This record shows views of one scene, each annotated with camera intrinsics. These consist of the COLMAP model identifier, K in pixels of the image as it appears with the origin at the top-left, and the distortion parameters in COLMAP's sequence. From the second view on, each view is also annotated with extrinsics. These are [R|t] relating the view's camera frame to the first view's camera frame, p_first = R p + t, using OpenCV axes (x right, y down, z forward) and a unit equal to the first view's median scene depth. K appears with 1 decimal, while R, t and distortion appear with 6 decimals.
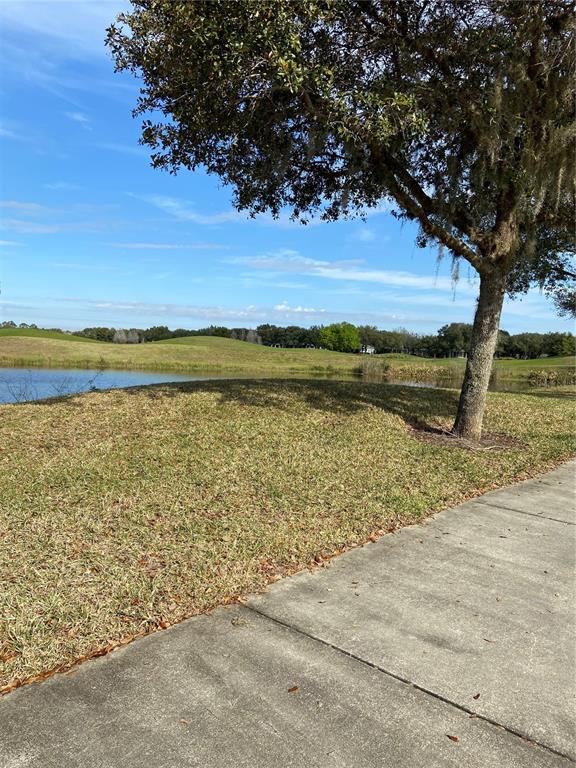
lens RADIAL K [[577.0, 0, 290.3], [0, 577.0, 380.1], [0, 0, 1]] dist [0.113703, -0.142616]
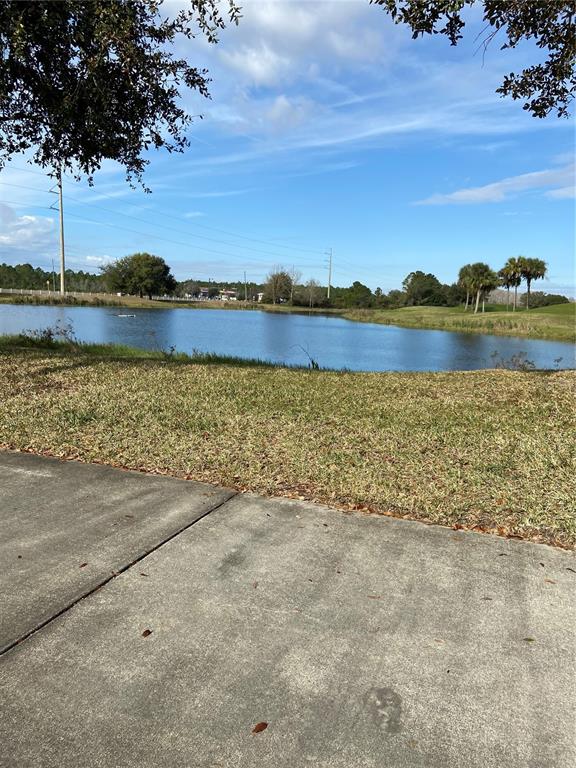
lens RADIAL K [[577.0, 0, 290.3], [0, 577.0, 380.1], [0, 0, 1]] dist [0.113703, -0.142616]
pose [[0.342202, 0.108204, -0.933376, 1.270072], [-0.088346, 0.992652, 0.082685, 0.026730], [0.935464, 0.054165, 0.349247, 0.734757]]
